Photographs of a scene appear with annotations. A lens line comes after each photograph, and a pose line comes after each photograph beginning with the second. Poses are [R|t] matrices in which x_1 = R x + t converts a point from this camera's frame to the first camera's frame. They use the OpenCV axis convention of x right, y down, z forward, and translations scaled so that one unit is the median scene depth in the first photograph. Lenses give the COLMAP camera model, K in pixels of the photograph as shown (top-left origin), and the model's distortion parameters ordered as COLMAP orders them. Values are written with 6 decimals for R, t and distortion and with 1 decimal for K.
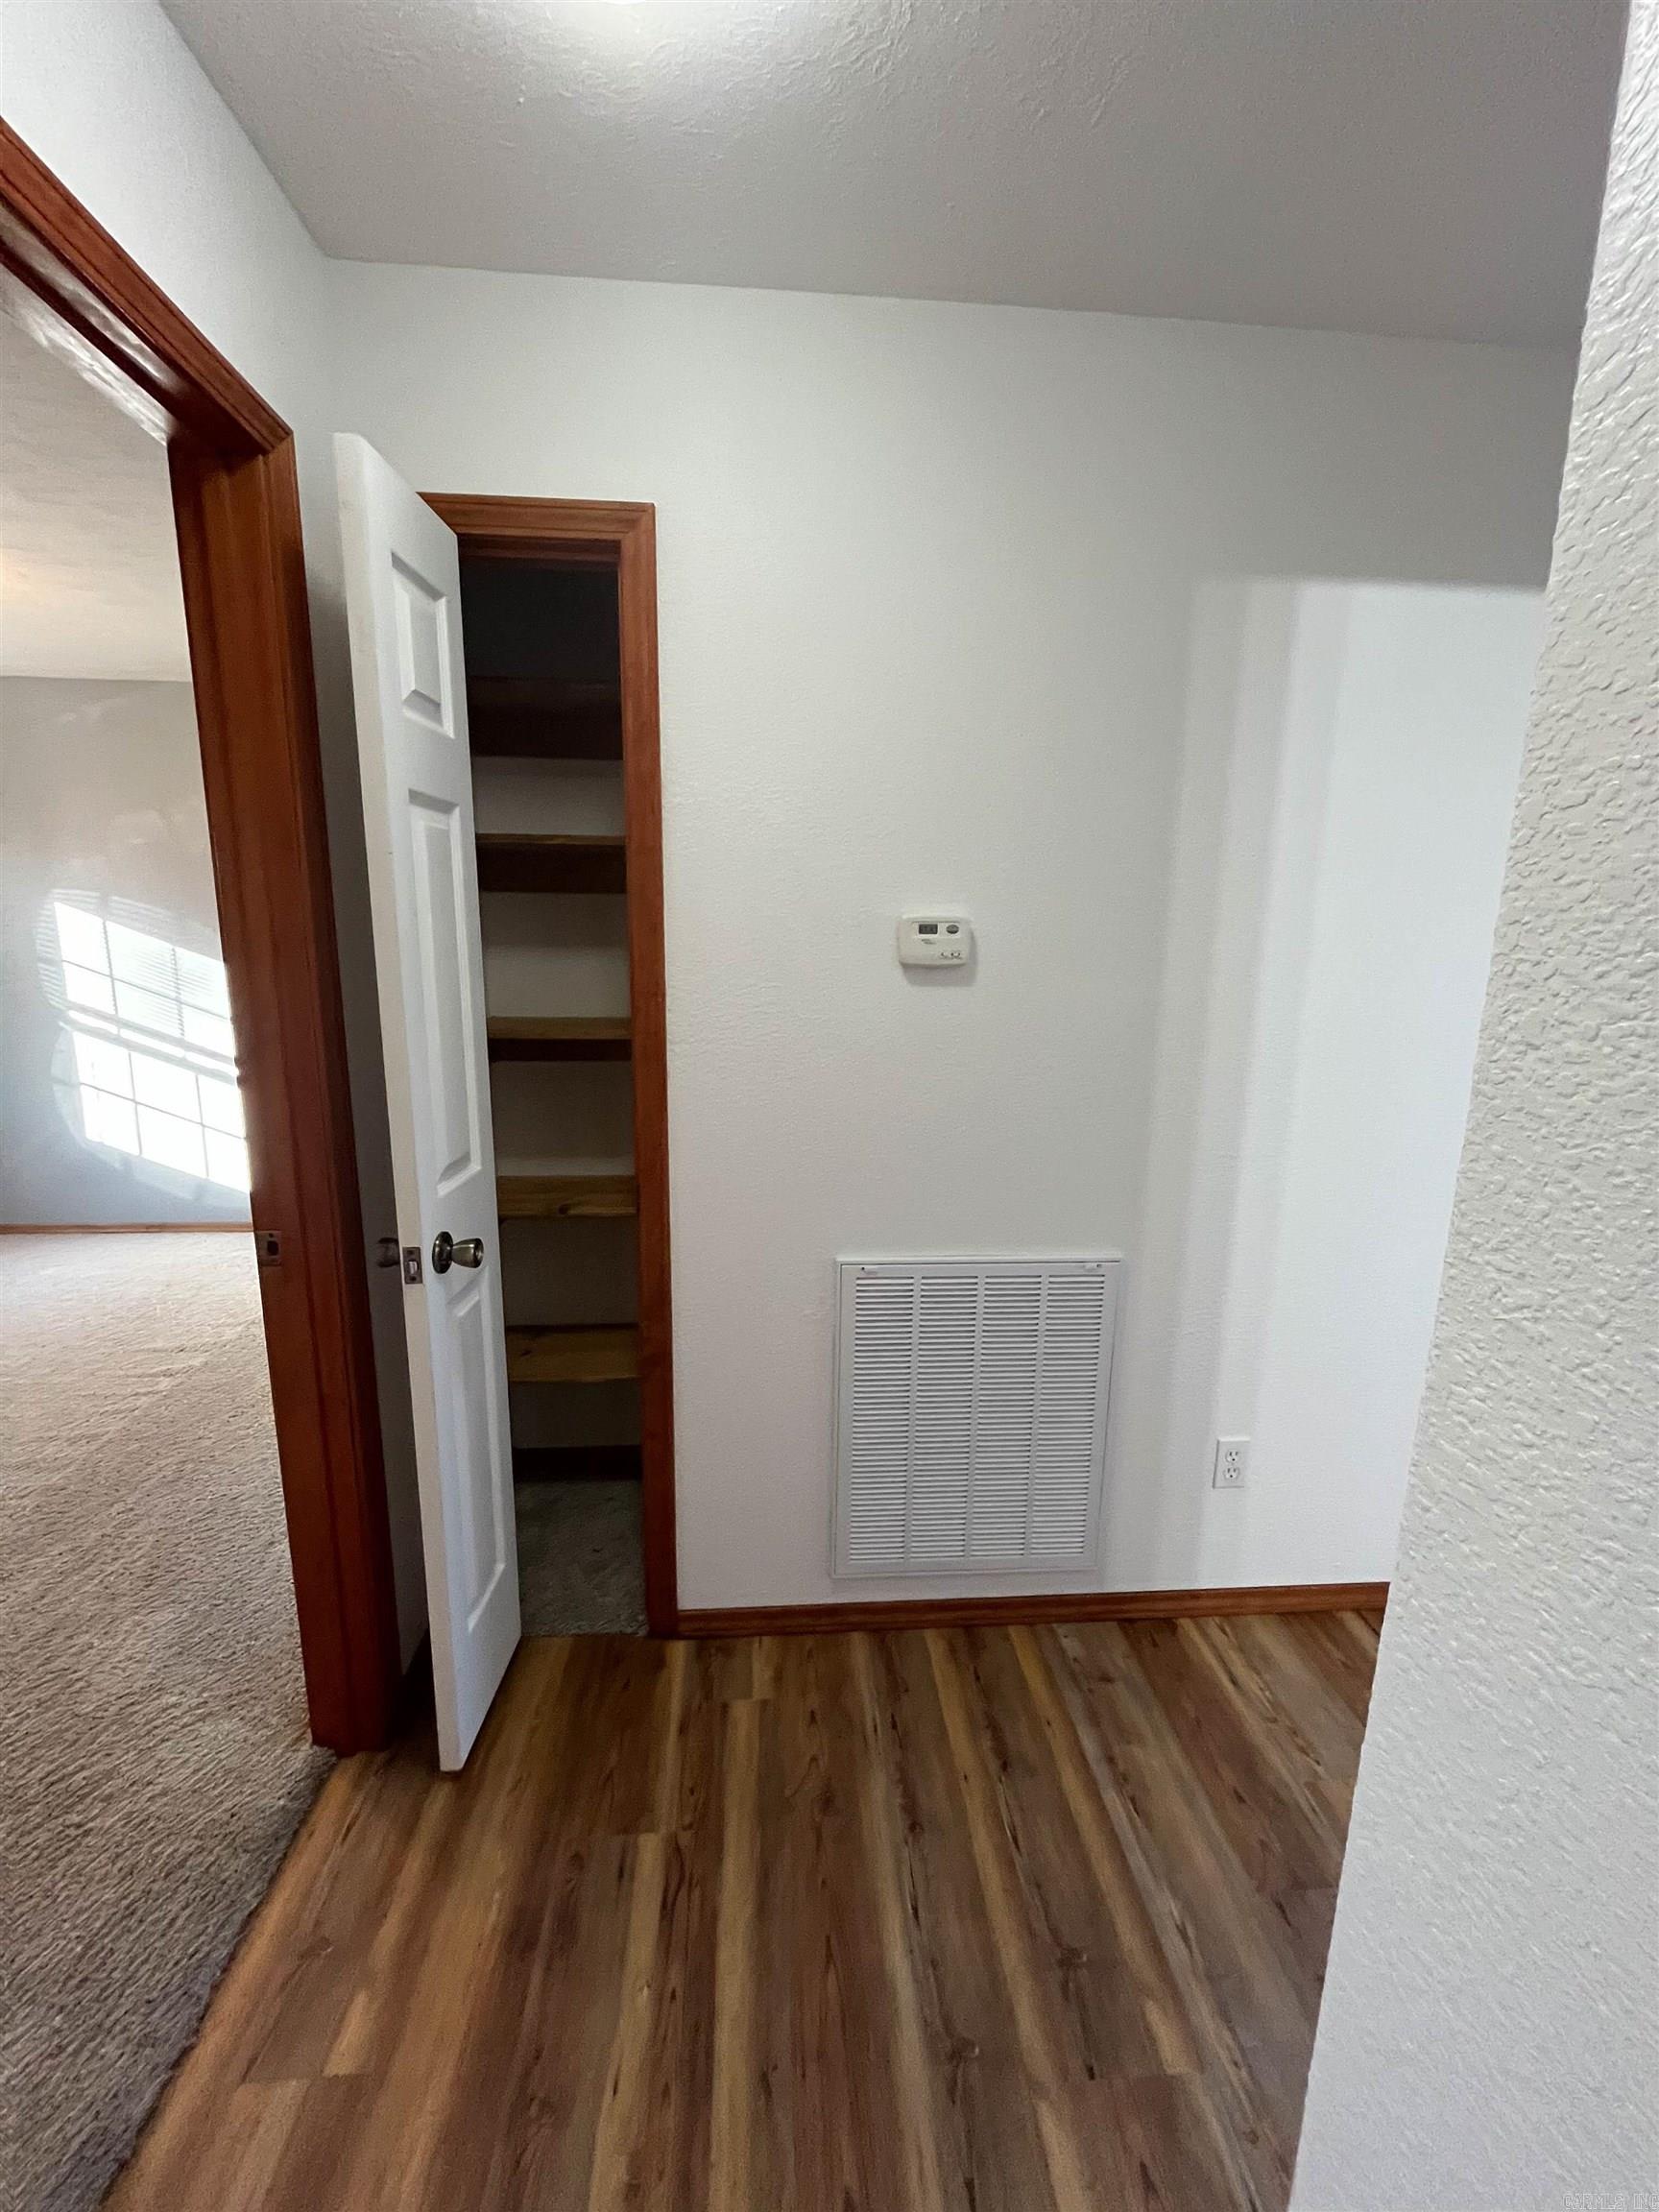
lens RADIAL K [[908.5, 0, 829.6], [0, 908.5, 1103.4], [0, 0, 1]] dist [-0.003500, 0.000327]
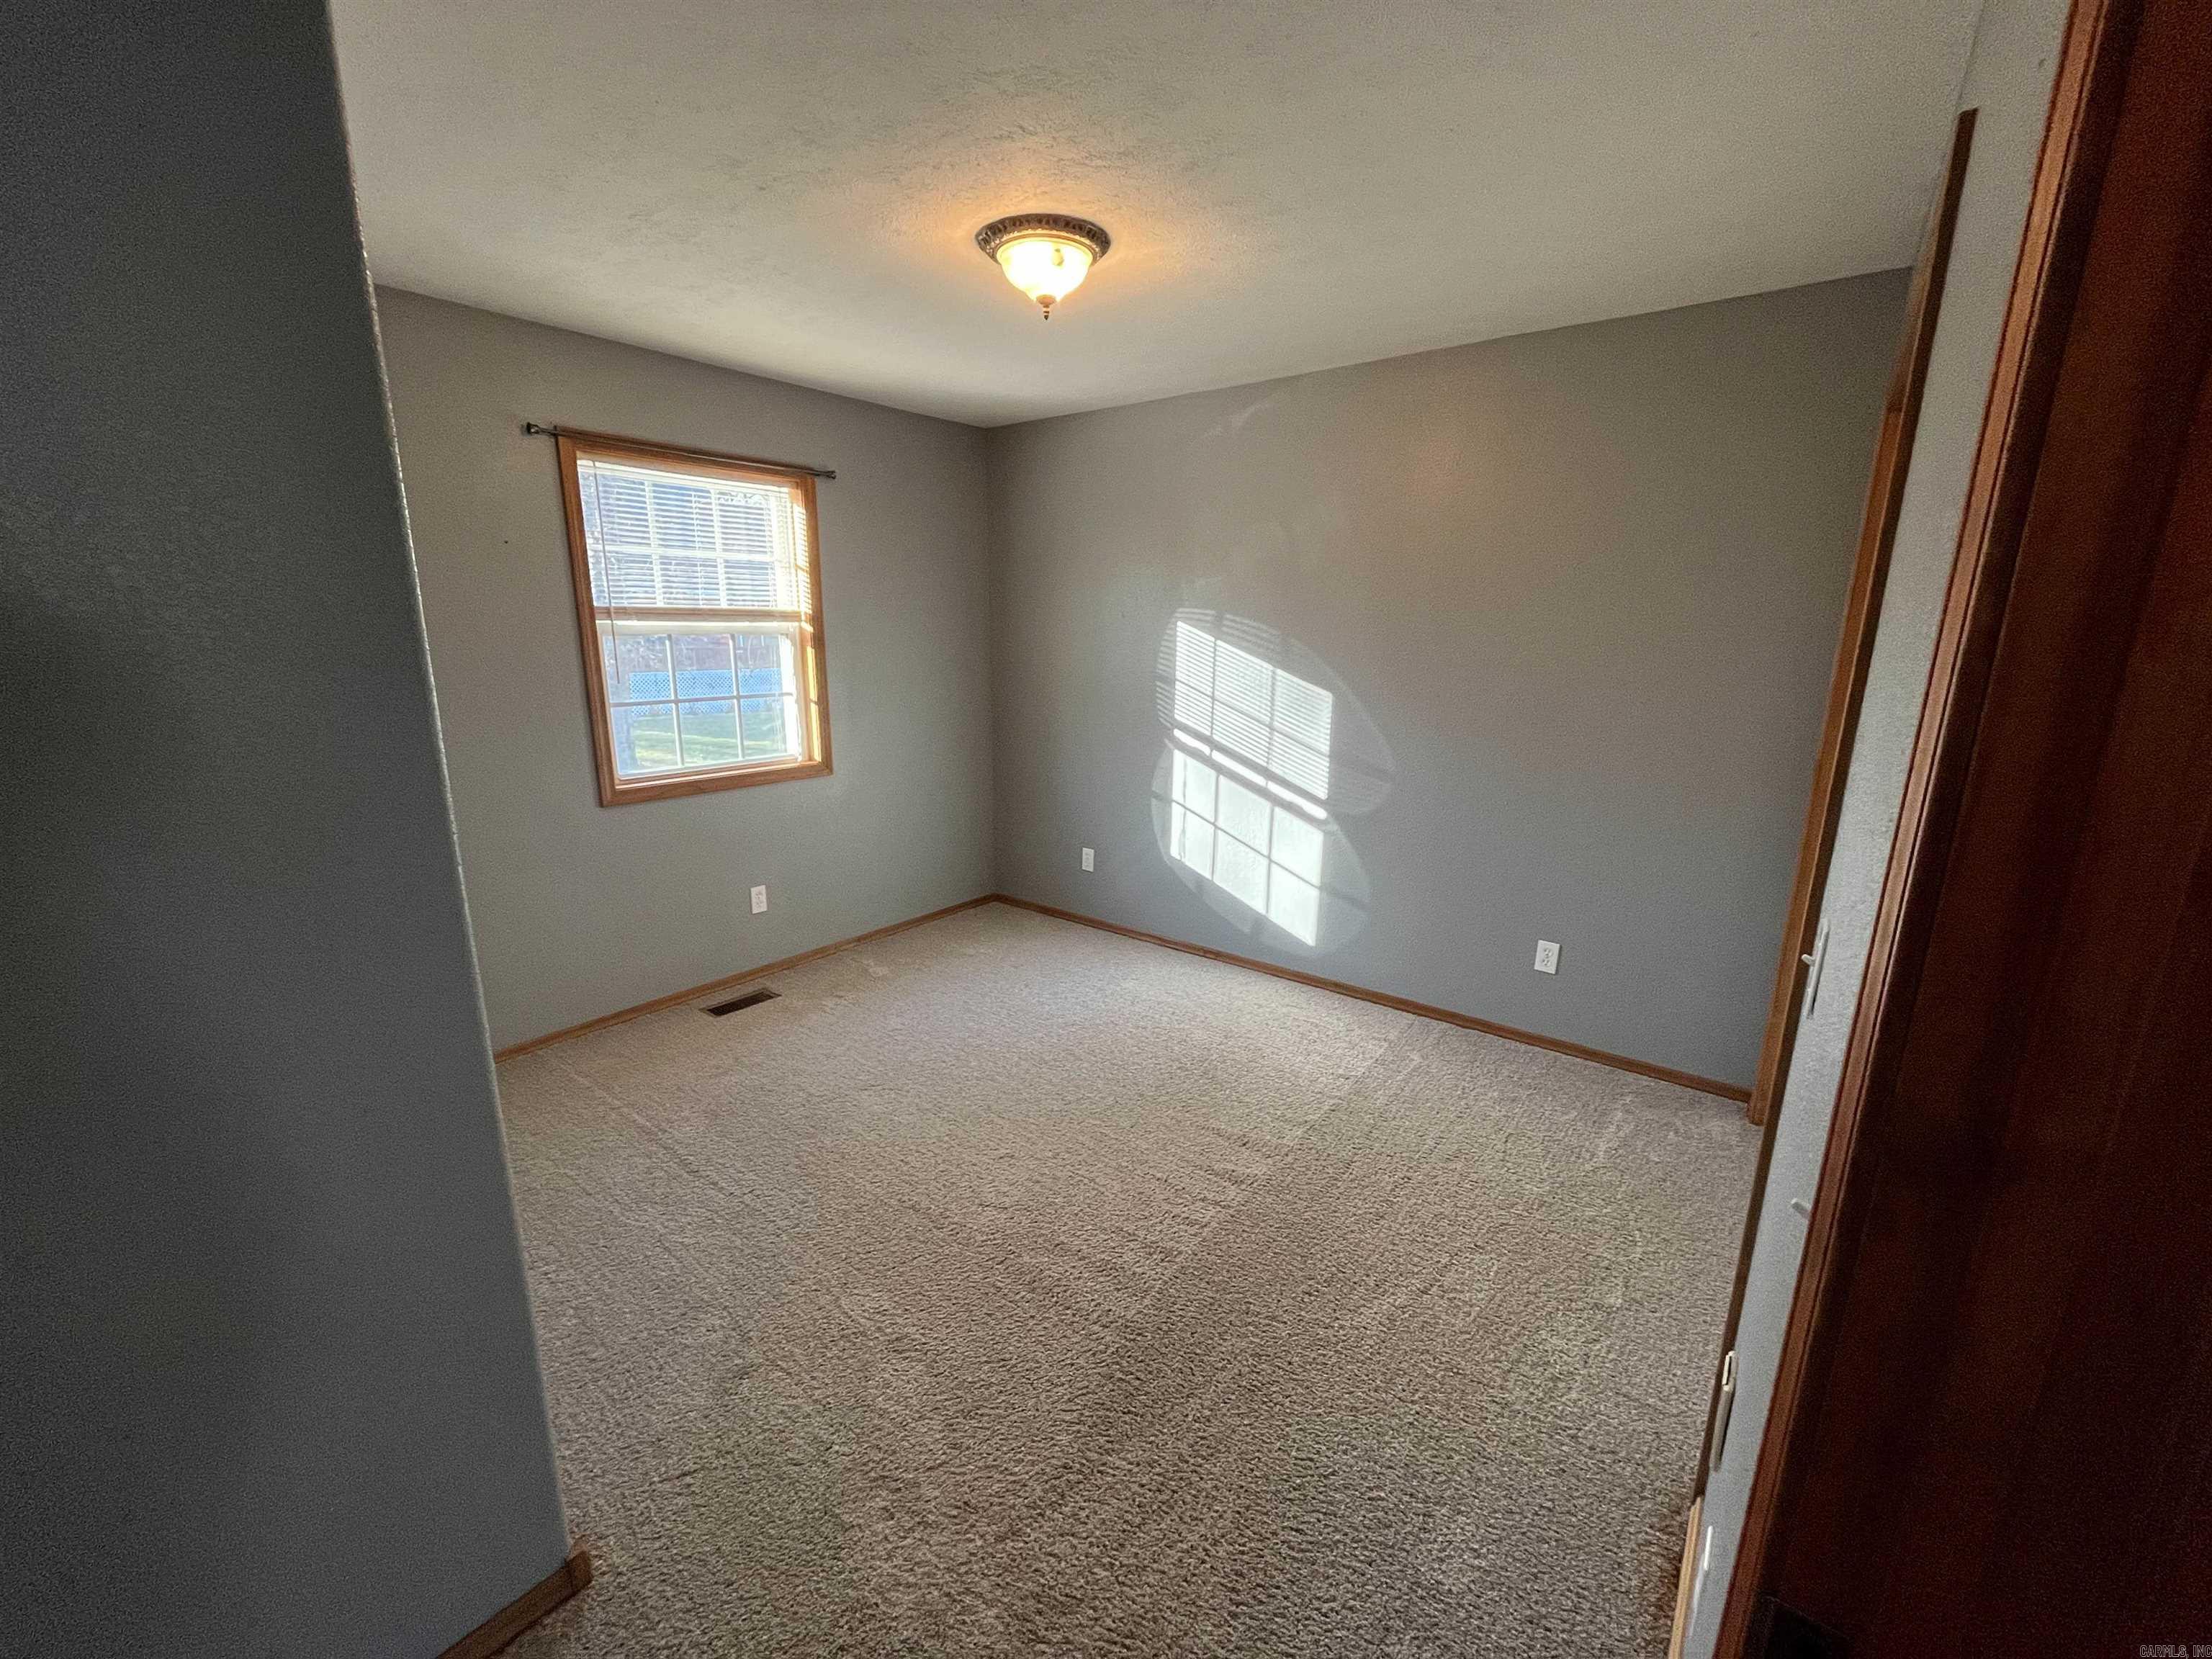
lens RADIAL K [[908.5, 0, 1084.8], [0, 908.5, 836.1], [0, 0, 1]] dist [-0.003500, 0.000327]
pose [[0.731492, 0.146494, -0.665927, -0.222688], [-0.125429, 0.988891, 0.079764, -0.053344], [0.670214, 0.025180, 0.741741, 0.187107]]
